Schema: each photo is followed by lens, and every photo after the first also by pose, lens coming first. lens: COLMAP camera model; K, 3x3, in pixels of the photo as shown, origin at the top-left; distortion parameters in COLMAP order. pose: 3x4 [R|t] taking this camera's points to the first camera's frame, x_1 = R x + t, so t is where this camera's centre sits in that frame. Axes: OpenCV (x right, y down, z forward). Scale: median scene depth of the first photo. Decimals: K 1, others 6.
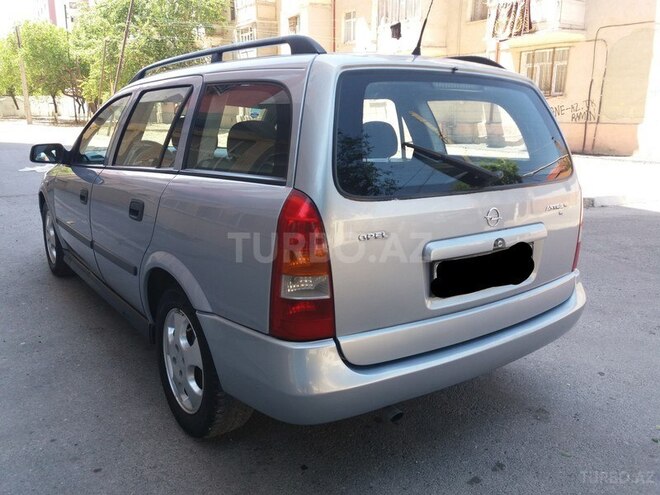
lens RADIAL K [[534.0, 0, 330.0], [0, 534.0, 247.5], [0, 0, 1]] dist [0.036608, -0.051804]
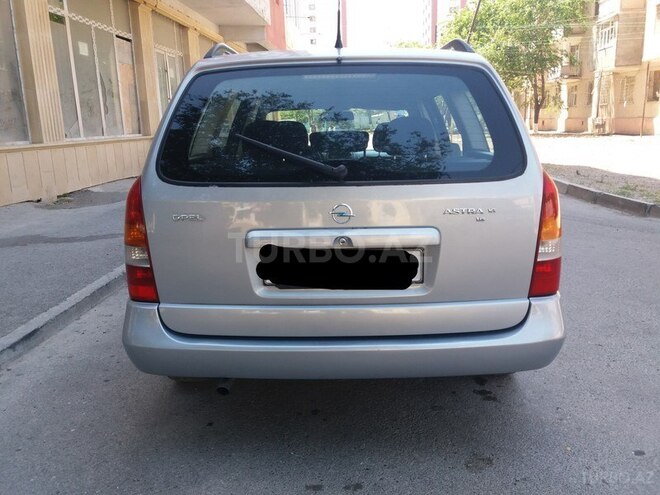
lens RADIAL K [[539.1, 0, 330.0], [0, 539.1, 247.5], [0, 0, 1]] dist [0.001950, -0.005197]
pose [[0.802358, 0.103959, -0.587719, 0.881581], [-0.112207, 0.993429, 0.022538, -0.016992], [0.586200, 0.047863, 0.808751, 0.236434]]
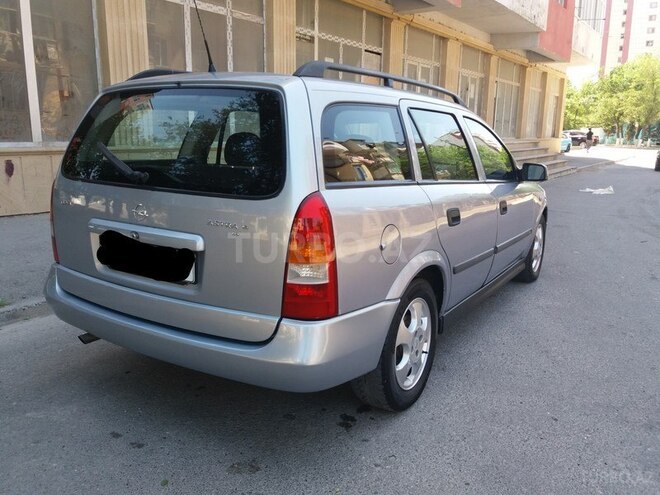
lens RADIAL K [[534.0, 0, 330.0], [0, 534.0, 247.5], [0, 0, 1]] dist [0.036608, -0.051804]
pose [[0.378286, 0.189979, -0.905984, 1.541682], [-0.235441, 0.966274, 0.104314, -0.203673], [0.895247, 0.173846, 0.410257, 0.942888]]
